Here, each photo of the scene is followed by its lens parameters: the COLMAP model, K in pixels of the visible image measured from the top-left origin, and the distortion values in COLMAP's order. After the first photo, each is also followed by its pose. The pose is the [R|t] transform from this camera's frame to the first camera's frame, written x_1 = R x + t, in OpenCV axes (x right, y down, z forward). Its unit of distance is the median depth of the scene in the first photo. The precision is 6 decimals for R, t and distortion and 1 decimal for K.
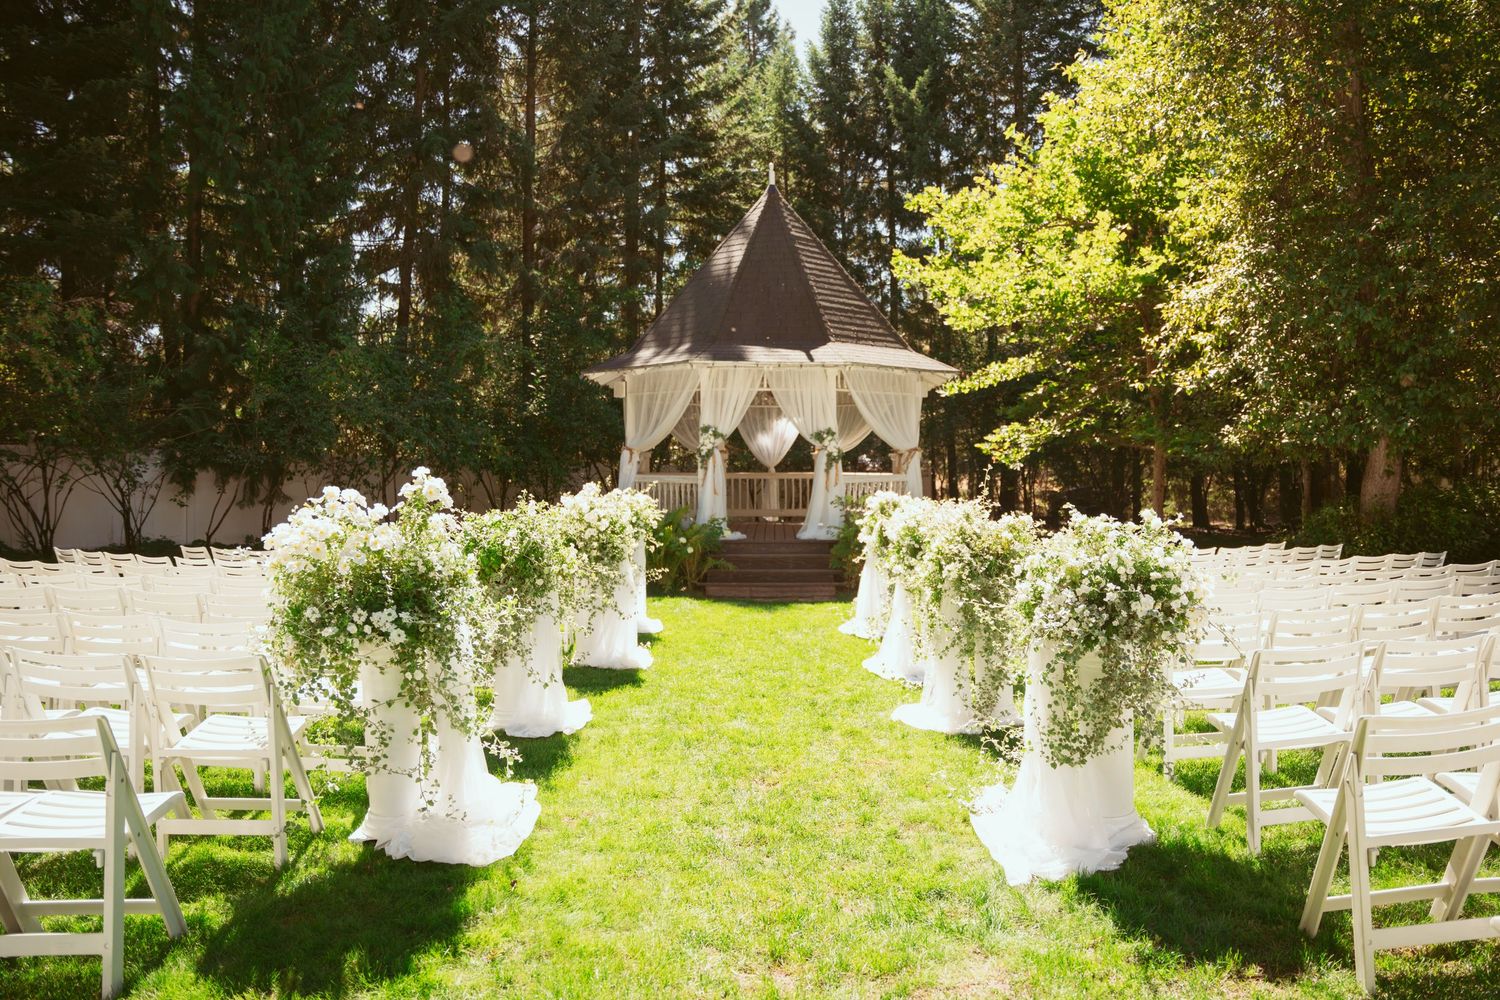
lens RADIAL K [[1045.6, 0, 756.3], [0, 1045.6, 500.3], [0, 0, 1]] dist [-0.096656, 0.011472]
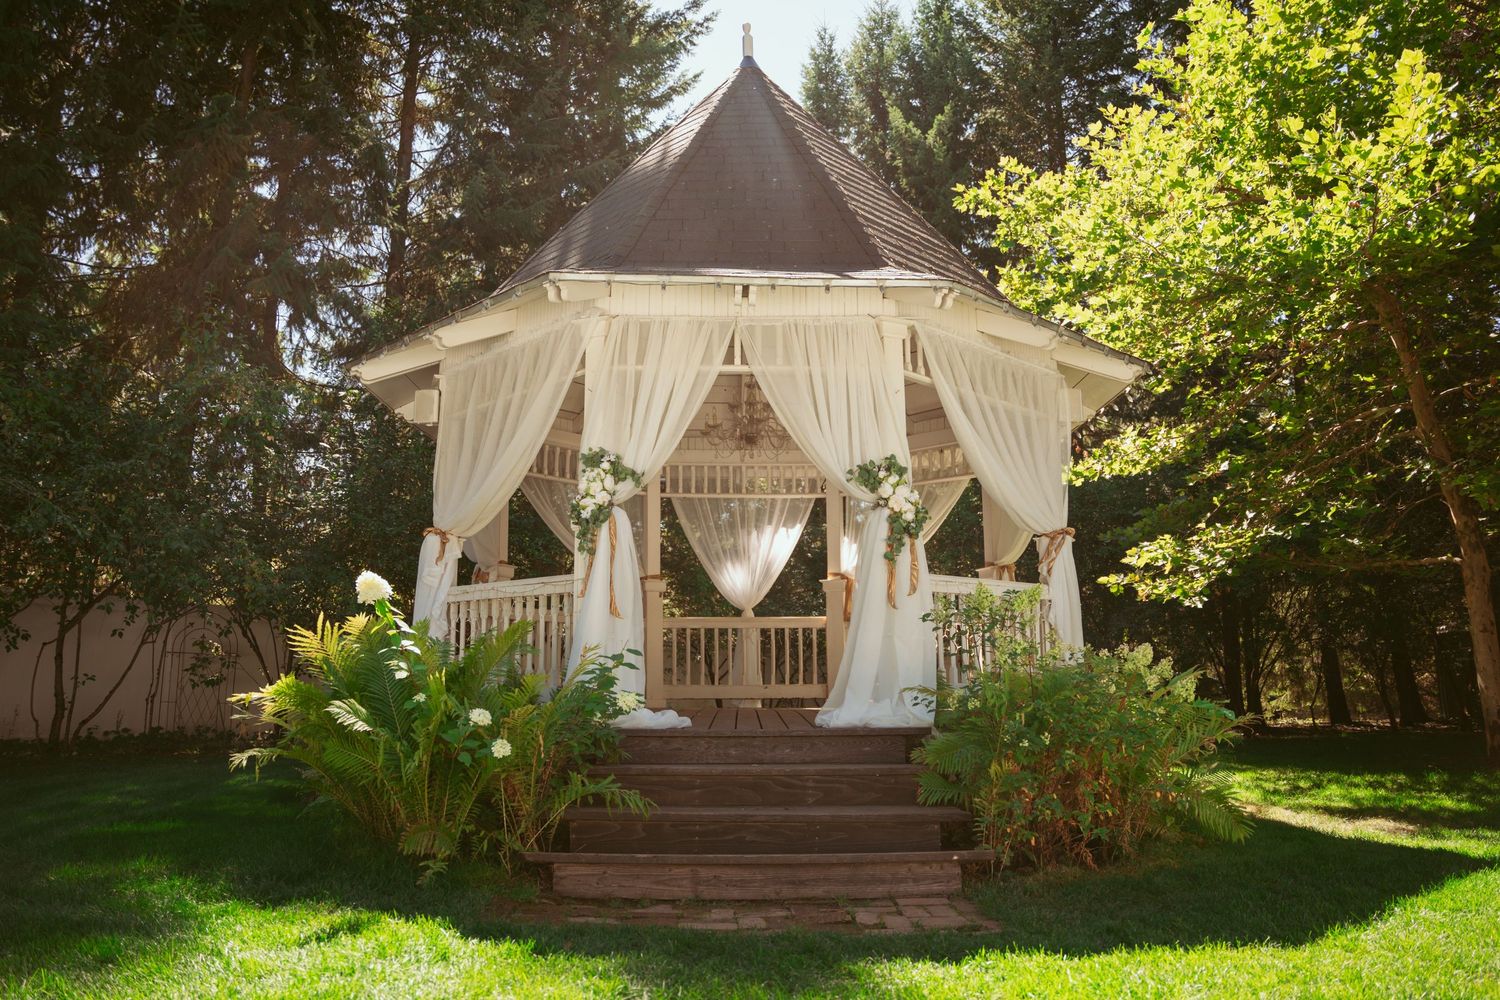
lens RADIAL K [[1045.6, 0, 747.7], [0, 1045.6, 491.4], [0, 0, 1]] dist [-0.096656, 0.011472]
pose [[0.999661, 0.000613, 0.026036, 0.001596], [0.005129, 0.975509, -0.219901, 0.035728], [-0.025534, 0.219960, 0.975175, 0.596149]]
